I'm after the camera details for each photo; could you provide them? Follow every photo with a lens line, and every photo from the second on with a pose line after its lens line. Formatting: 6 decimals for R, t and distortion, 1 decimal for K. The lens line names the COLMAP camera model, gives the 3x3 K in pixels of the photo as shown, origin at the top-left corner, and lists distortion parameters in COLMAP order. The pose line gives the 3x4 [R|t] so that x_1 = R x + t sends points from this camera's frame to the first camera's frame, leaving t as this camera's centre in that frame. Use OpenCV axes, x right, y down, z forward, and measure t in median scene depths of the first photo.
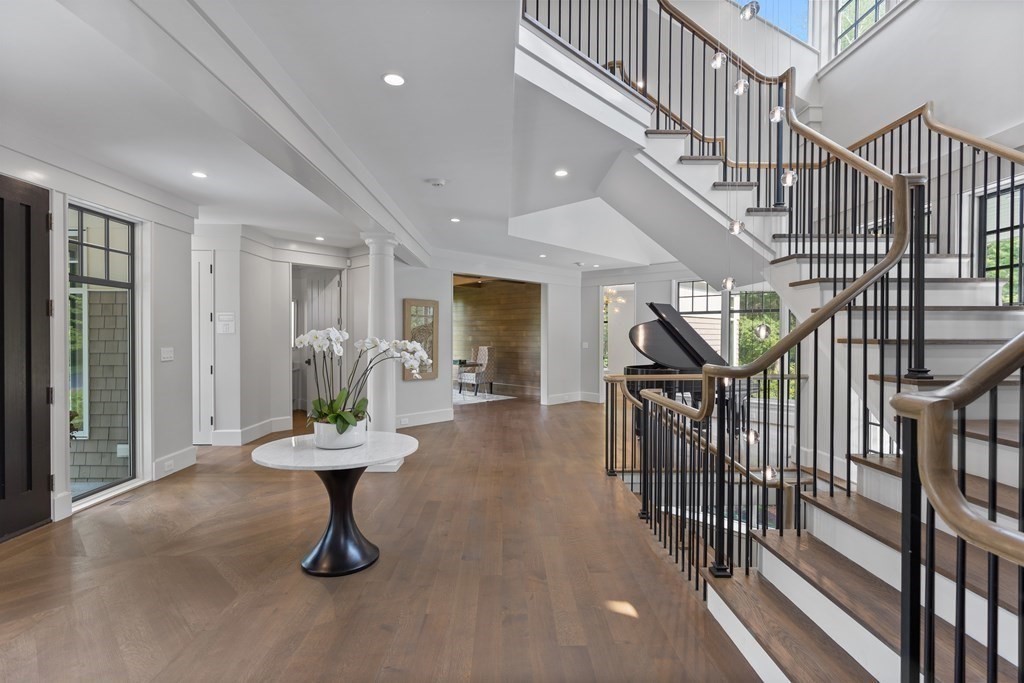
lens RADIAL K [[495.7, 0, 513.0], [0, 495.7, 345.0], [0, 0, 1]] dist [0.000873, -0.000054]
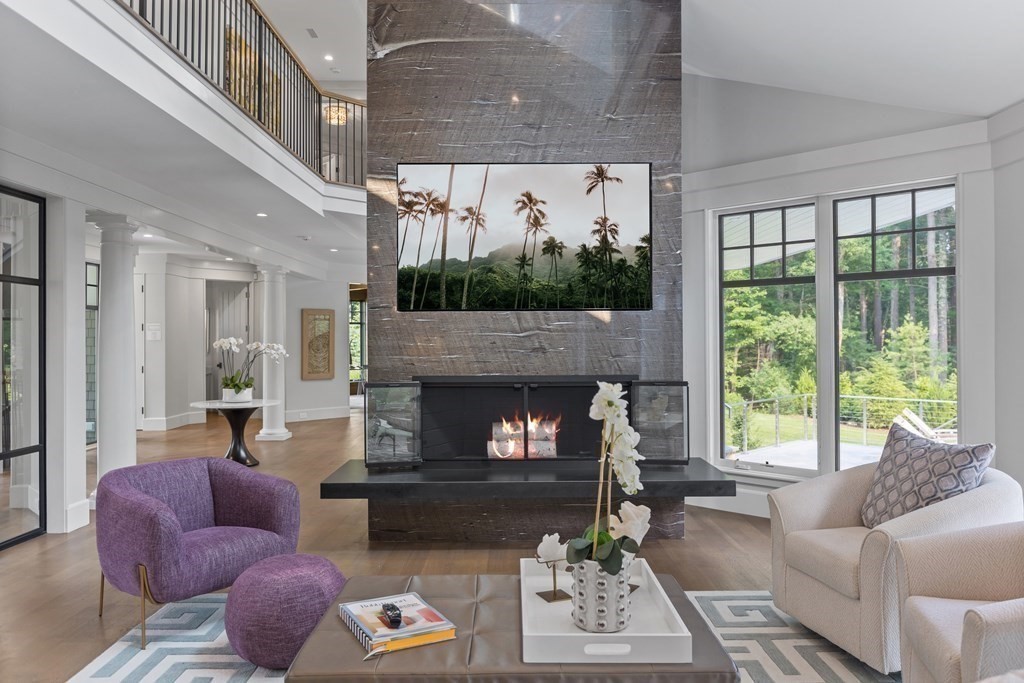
lens RADIAL K [[741.2, 0, 511.5], [0, 741.2, 336.1], [0, 0, 1]] dist [0.001366, 0.000910]
pose [[0.999829, -0.008969, -0.016189, 0.345139], [0.008608, 0.999716, -0.022242, 0.015167], [0.016384, 0.022099, 0.999622, -0.836968]]
